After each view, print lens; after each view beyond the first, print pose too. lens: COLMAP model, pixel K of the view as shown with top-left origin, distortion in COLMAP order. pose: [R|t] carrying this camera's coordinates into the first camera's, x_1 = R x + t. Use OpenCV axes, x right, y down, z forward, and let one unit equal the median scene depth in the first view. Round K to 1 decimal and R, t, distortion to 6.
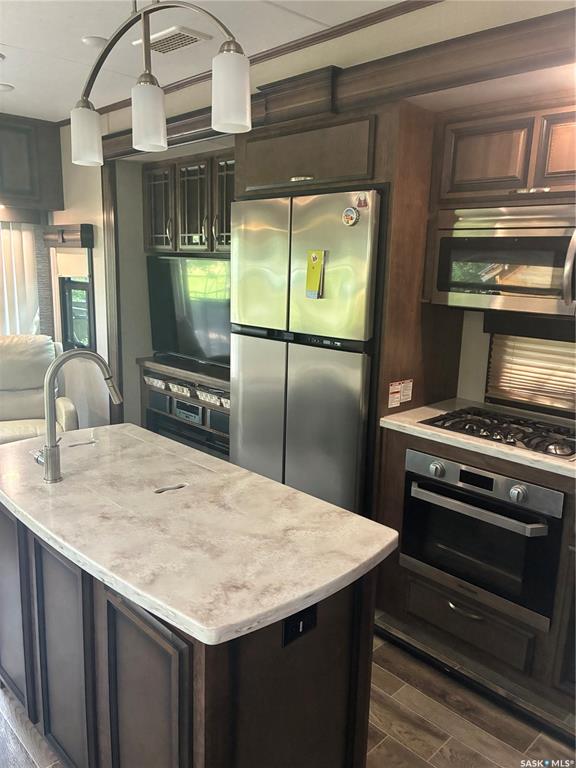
lens RADIAL K [[585.2, 0, 288.5], [0, 585.2, 377.6], [0, 0, 1]] dist [0.024335, -0.005228]
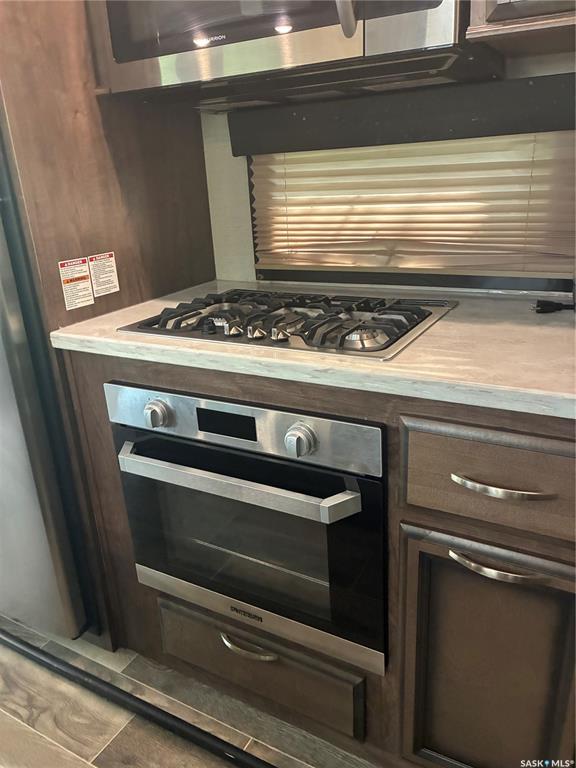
lens RADIAL K [[583.8, 0, 286.2], [0, 583.8, 377.7], [0, 0, 1]] dist [0.059600, -0.065175]
pose [[0.956797, -0.171992, 0.234430, 0.242566], [0.136709, 0.977711, 0.159349, 0.057904], [-0.256612, -0.120416, 0.958984, 0.475668]]
